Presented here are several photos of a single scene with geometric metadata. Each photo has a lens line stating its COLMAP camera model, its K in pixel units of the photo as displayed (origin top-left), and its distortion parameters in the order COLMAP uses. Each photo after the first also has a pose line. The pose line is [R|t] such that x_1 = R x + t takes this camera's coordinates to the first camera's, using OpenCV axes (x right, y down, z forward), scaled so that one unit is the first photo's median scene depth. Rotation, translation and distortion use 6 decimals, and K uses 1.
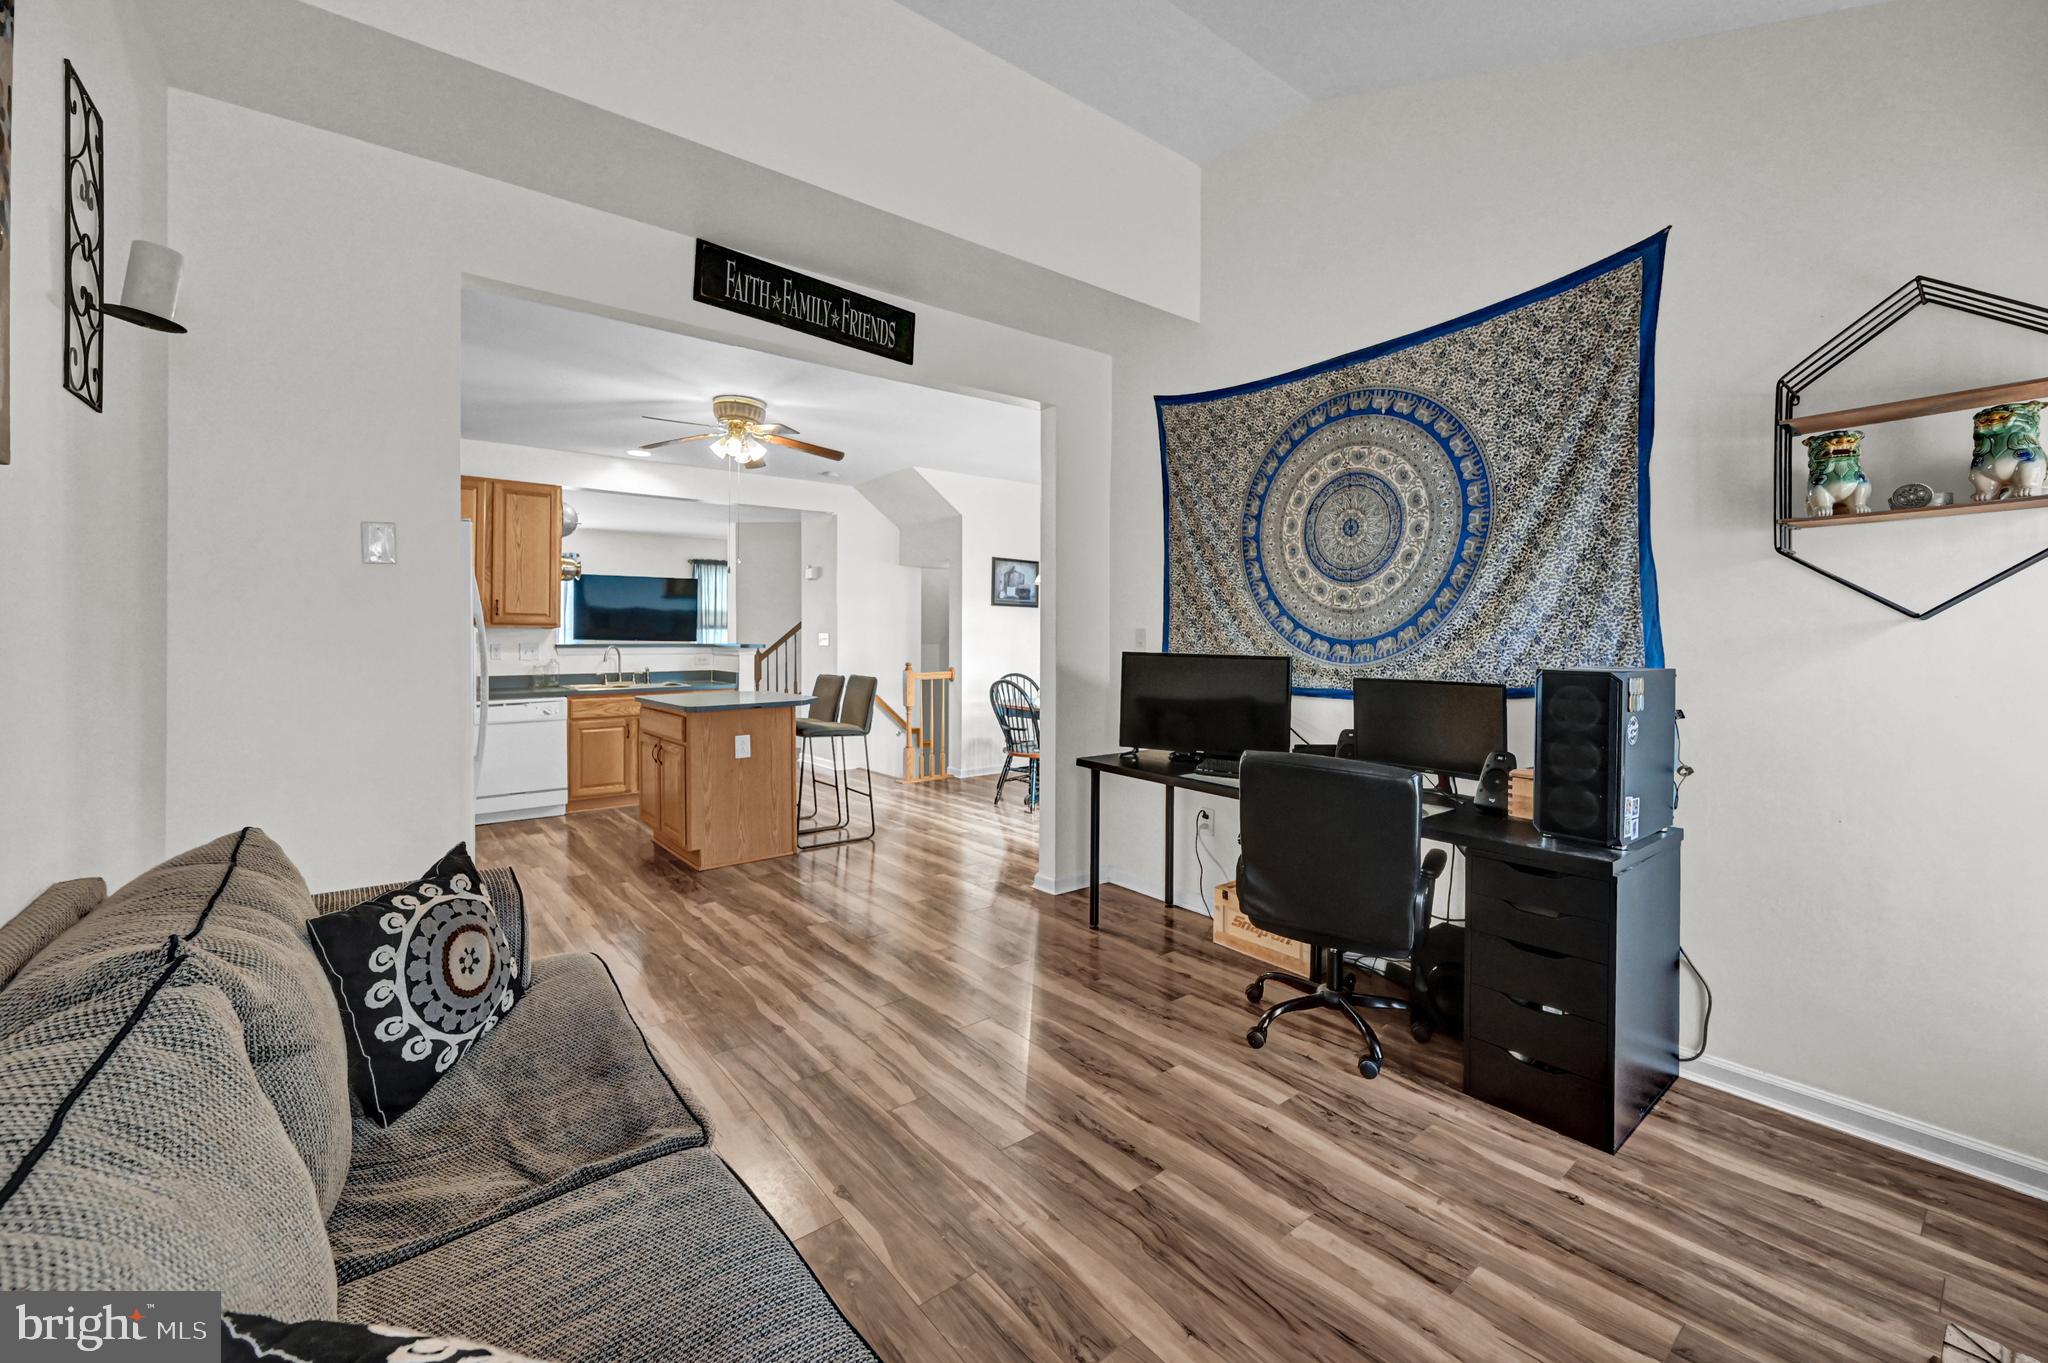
lens RADIAL K [[854.9, 0, 1044.2], [0, 854.9, 641.8], [0, 0, 1]] dist [-0.006691, 0.000238]
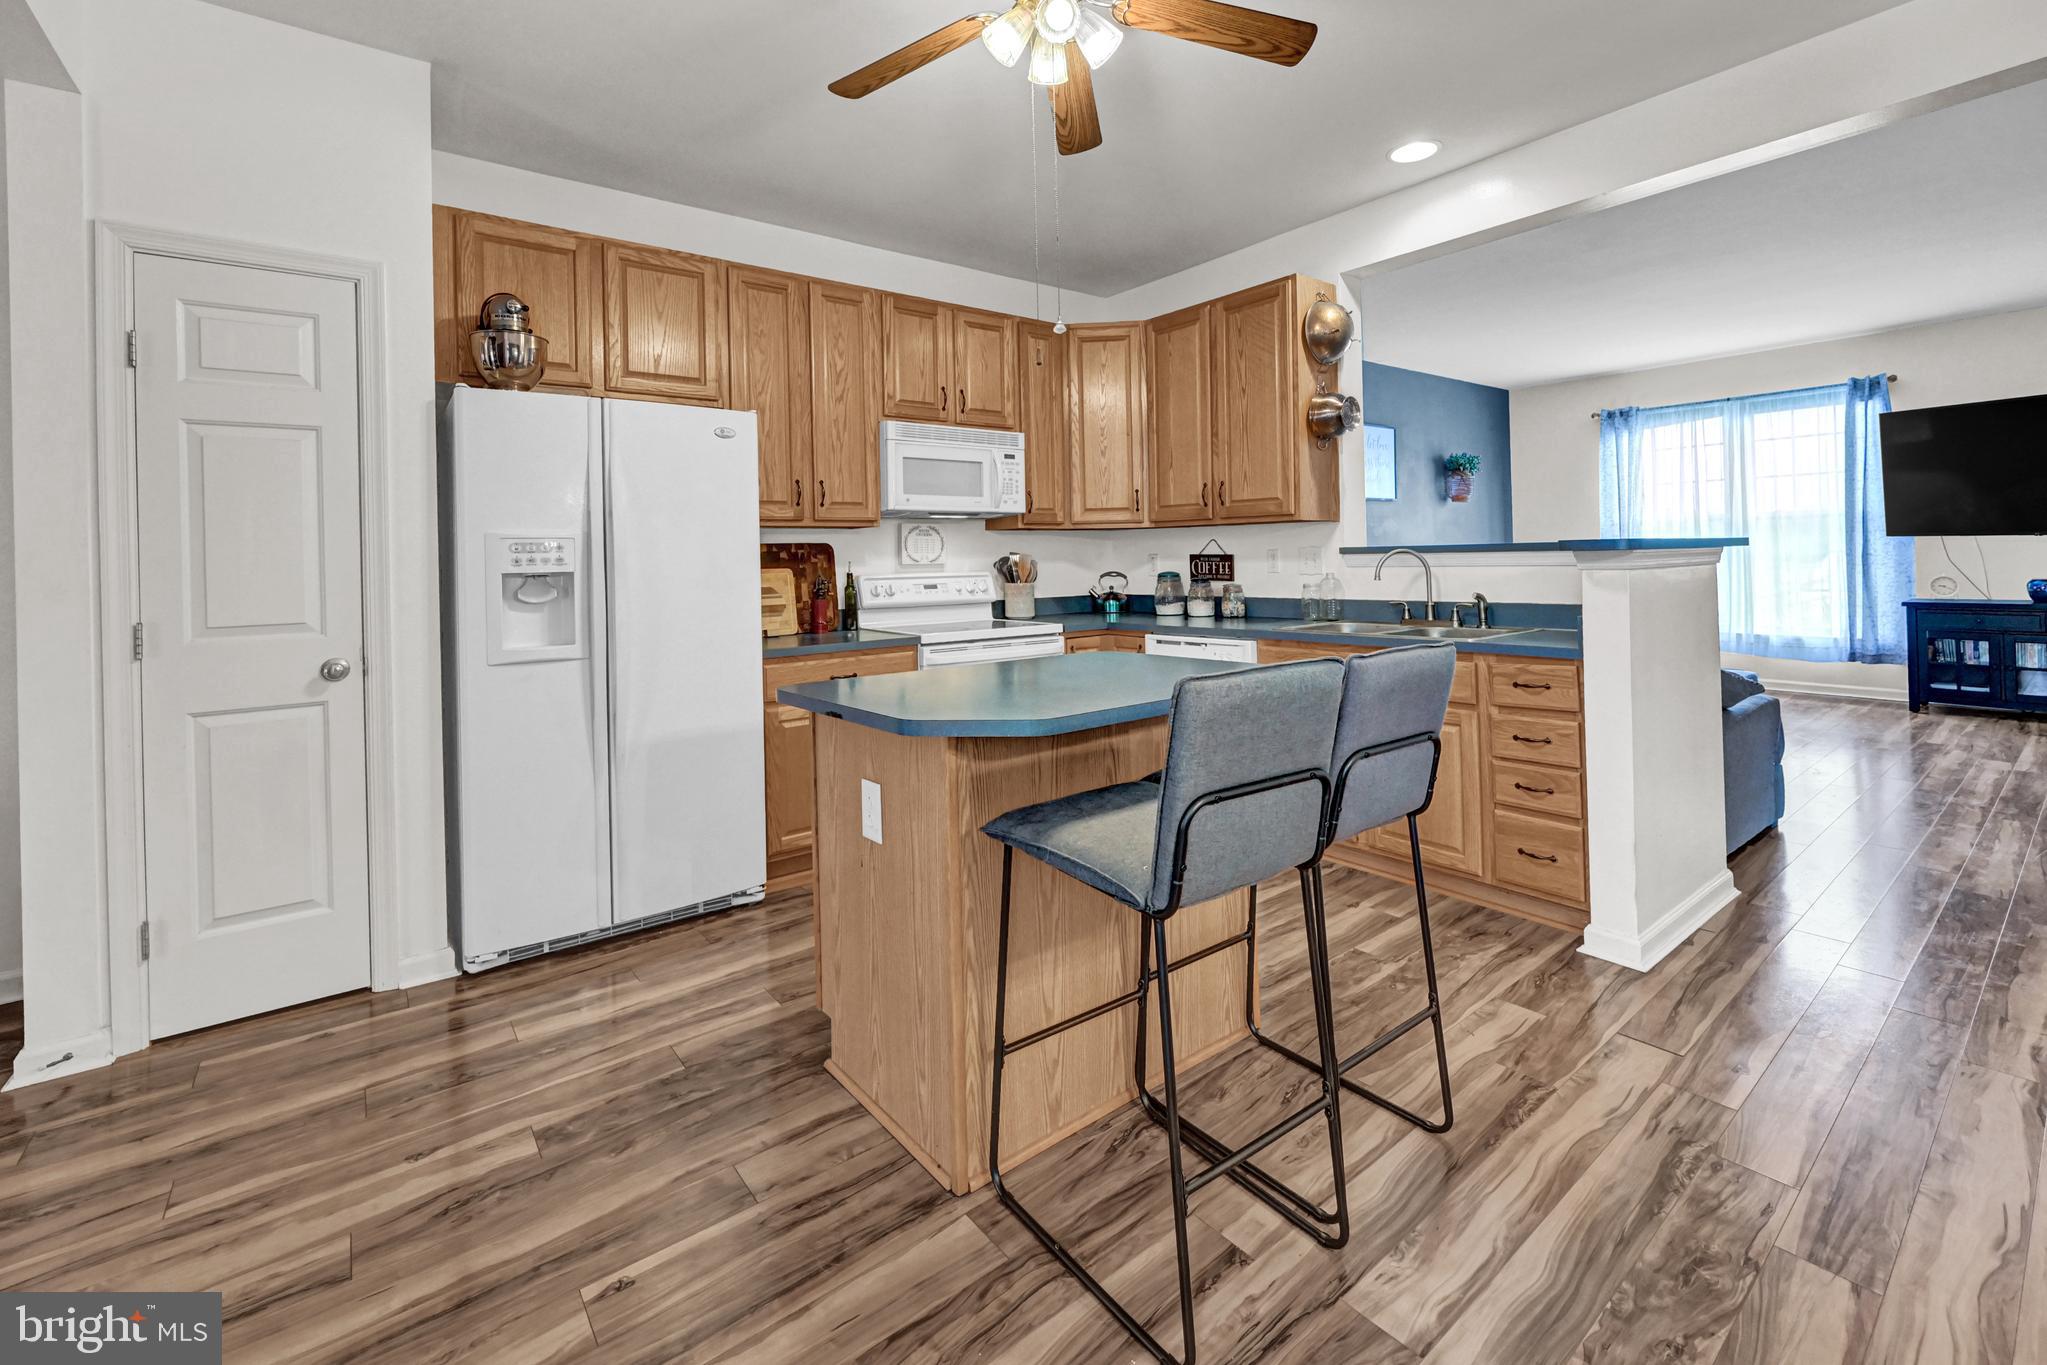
lens RADIAL K [[852.9, 0, 1029.3], [0, 852.9, 556.7], [0, 0, 1]] dist [-0.003322, -0.001147]
pose [[-0.023911, -0.001183, -0.999713, 0.038897], [0.015583, 0.999877, -0.001556, 0.011536], [0.999593, -0.015616, -0.023890, 1.376643]]
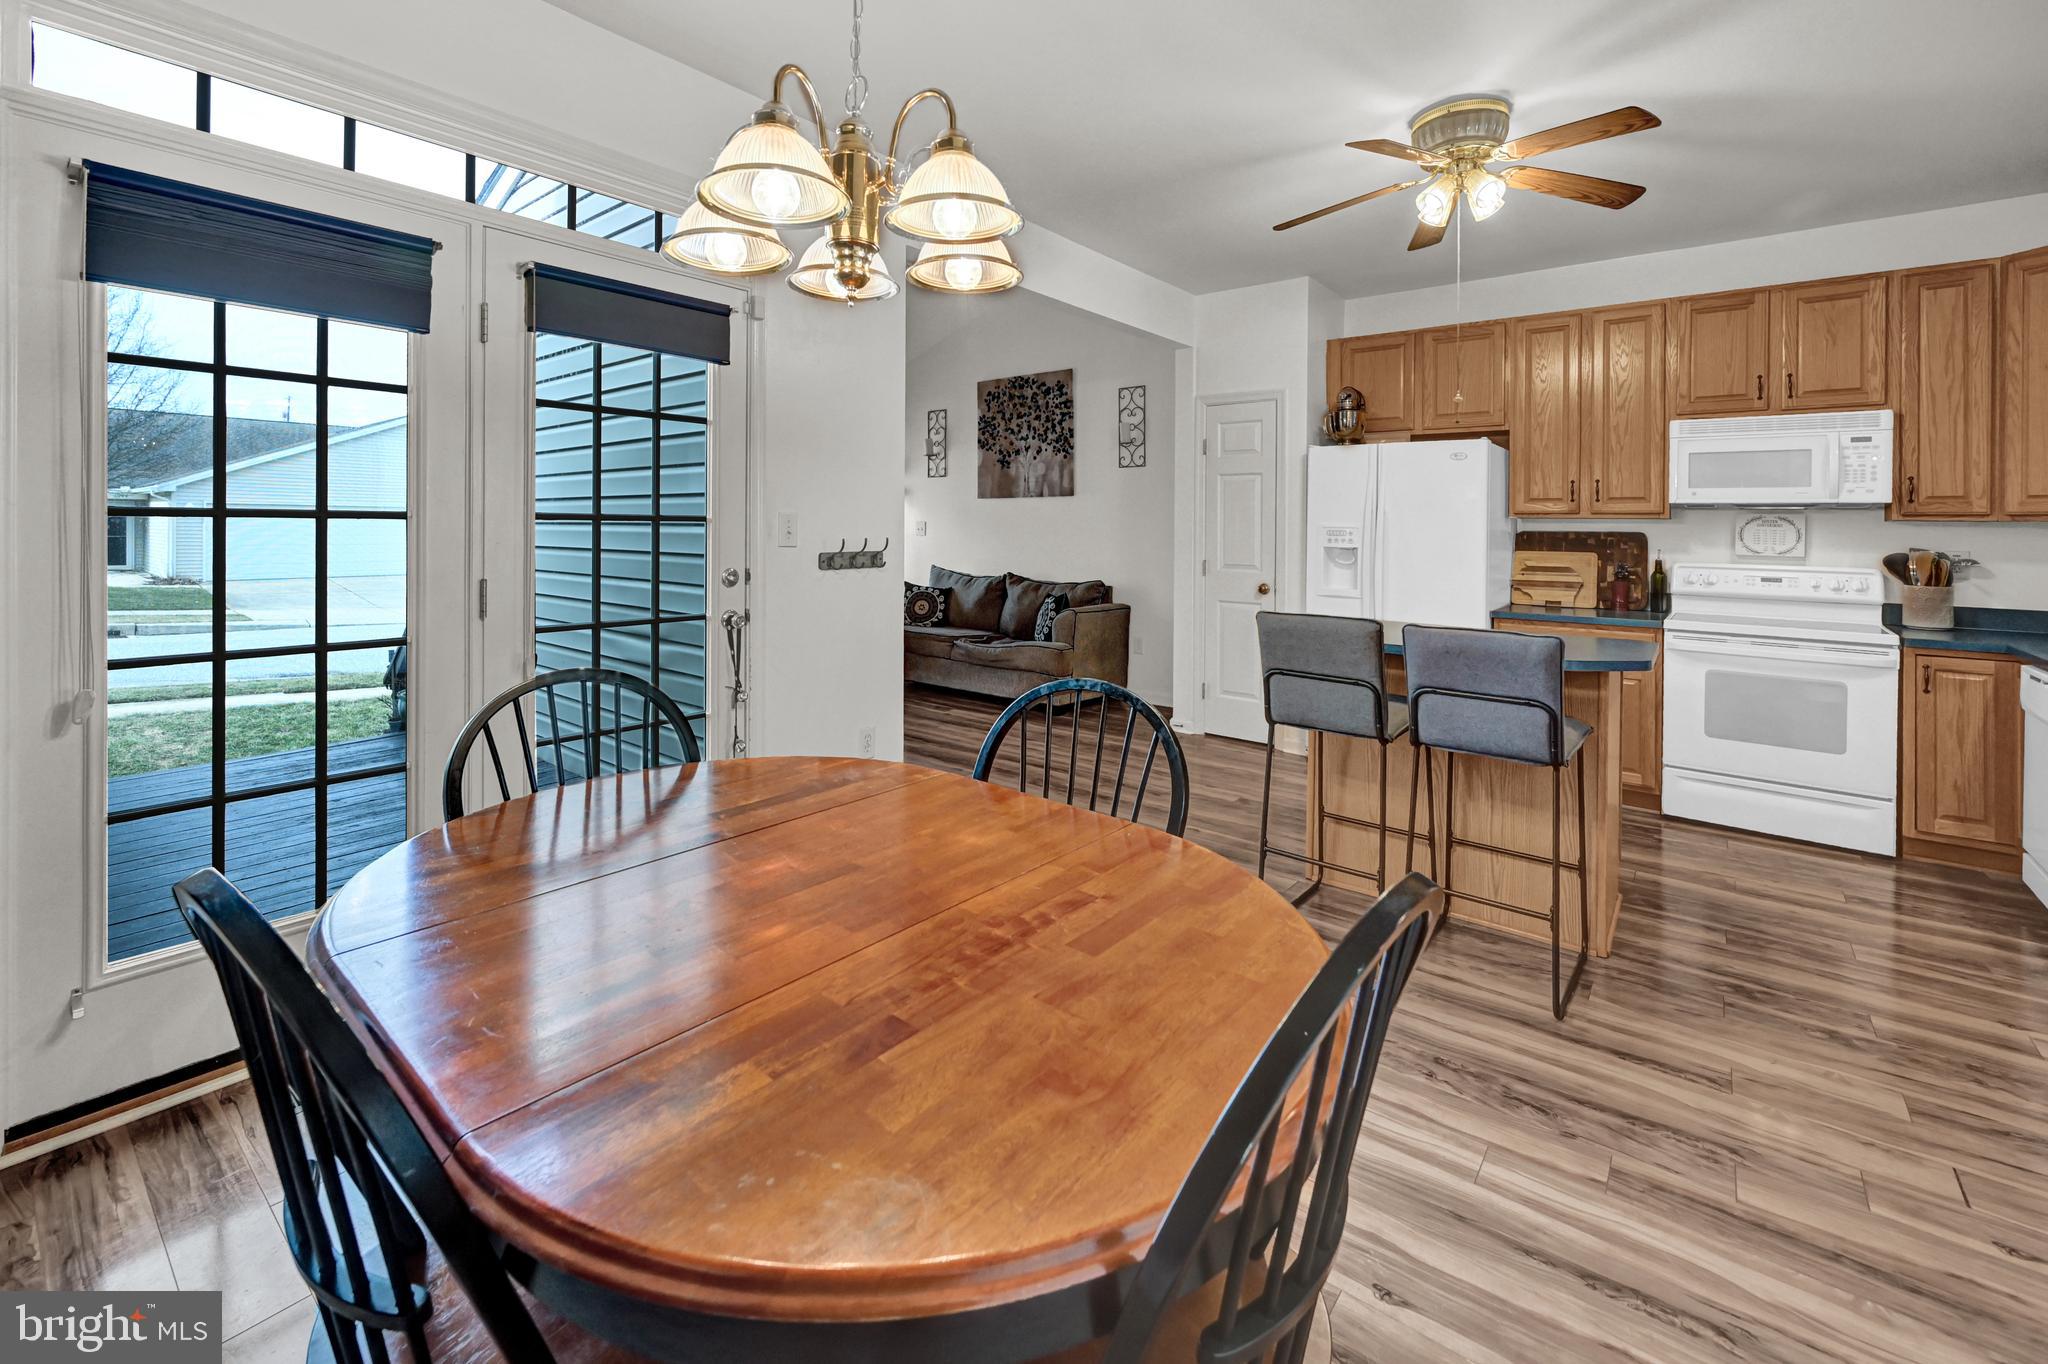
lens RADIAL K [[853.3, 0, 1018.6], [0, 853.3, 526.5], [0, 0, 1]] dist [-0.003322, -0.001147]
pose [[-0.980163, -0.013523, -0.197730, 0.057751], [-0.014618, 0.999885, 0.004079, -0.010404], [0.197652, 0.006889, -0.980248, 2.079640]]
